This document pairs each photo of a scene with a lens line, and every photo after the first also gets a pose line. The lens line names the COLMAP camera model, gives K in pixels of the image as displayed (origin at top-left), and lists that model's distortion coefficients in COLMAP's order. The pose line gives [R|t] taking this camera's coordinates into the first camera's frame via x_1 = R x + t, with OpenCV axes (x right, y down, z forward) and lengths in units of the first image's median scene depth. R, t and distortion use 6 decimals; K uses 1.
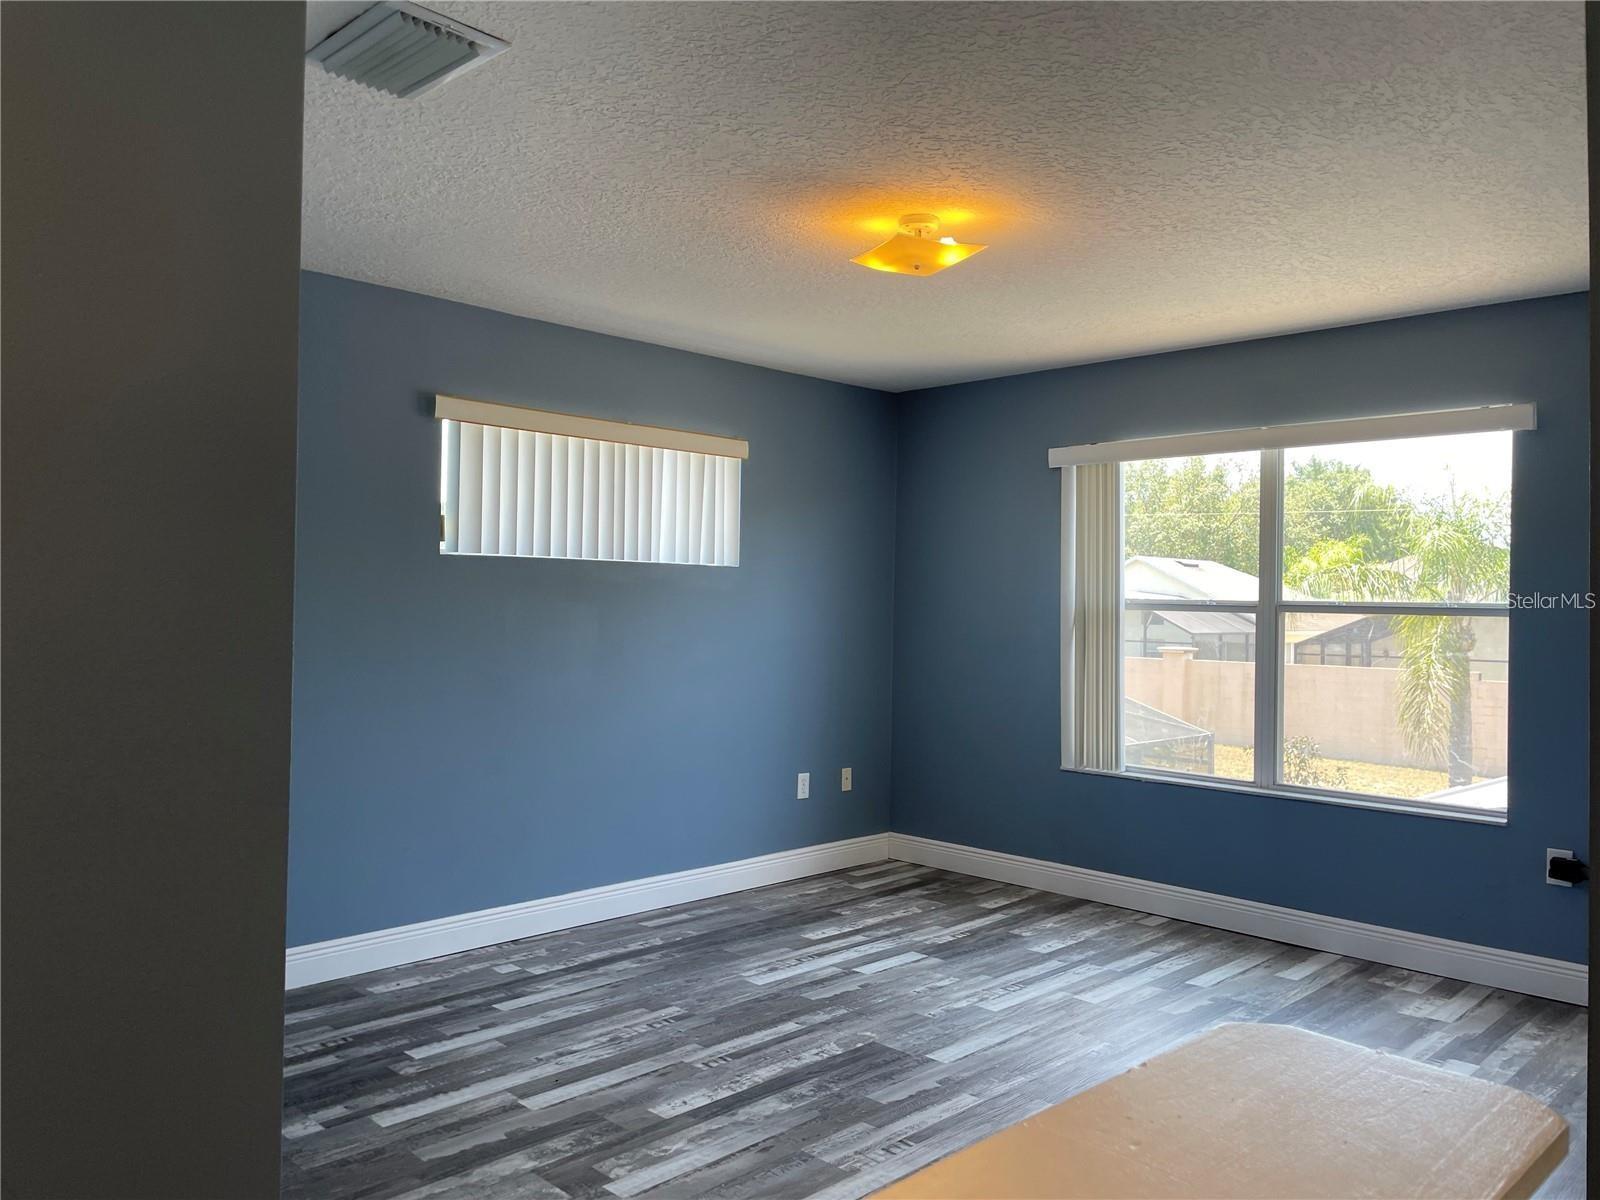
lens RADIAL K [[1219.0, 0, 798.2], [0, 1219.0, 599.4], [0, 0, 1]] dist [0.066753, -0.060812]
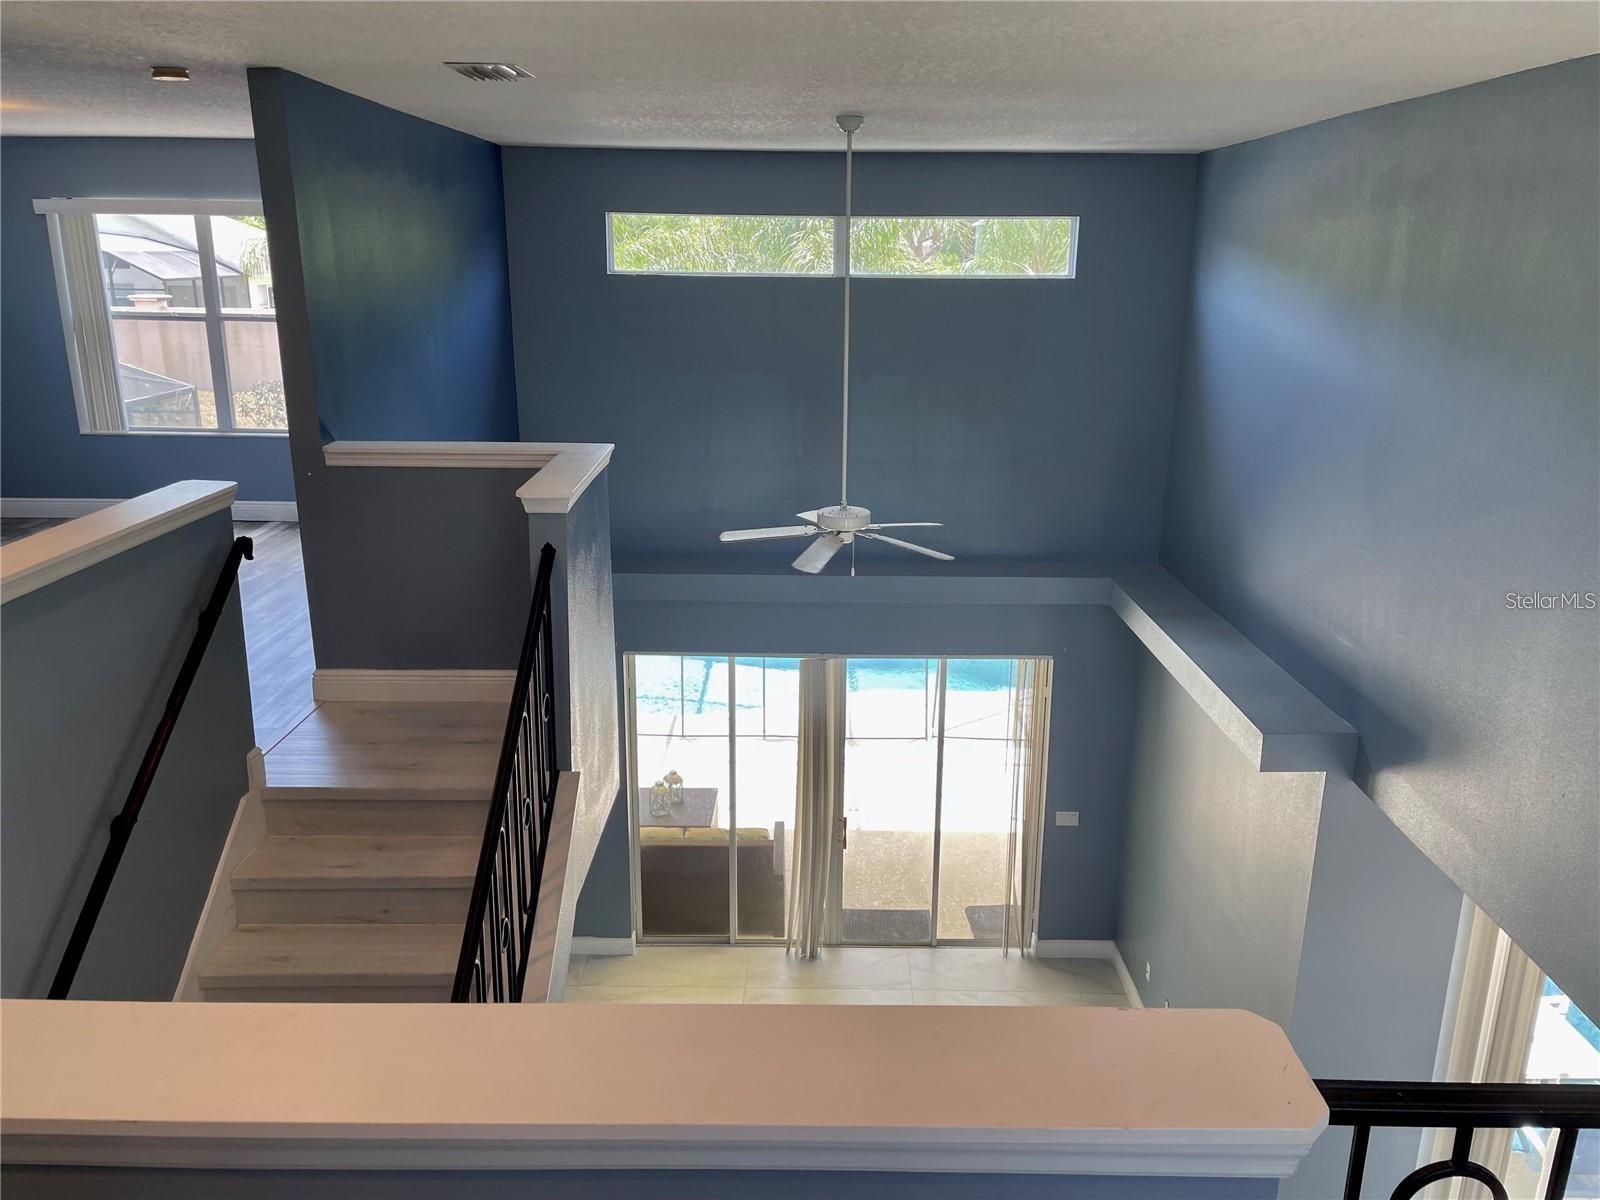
lens RADIAL K [[1219.0, 0, 787.0], [0, 1219.0, 592.9], [0, 0, 1]] dist [0.066753, -0.060812]
pose [[0.721446, -0.194840, 0.664495, -0.182427], [0.000035, 0.959610, 0.281334, -0.087574], [-0.692471, -0.202944, 0.692313, -0.592930]]
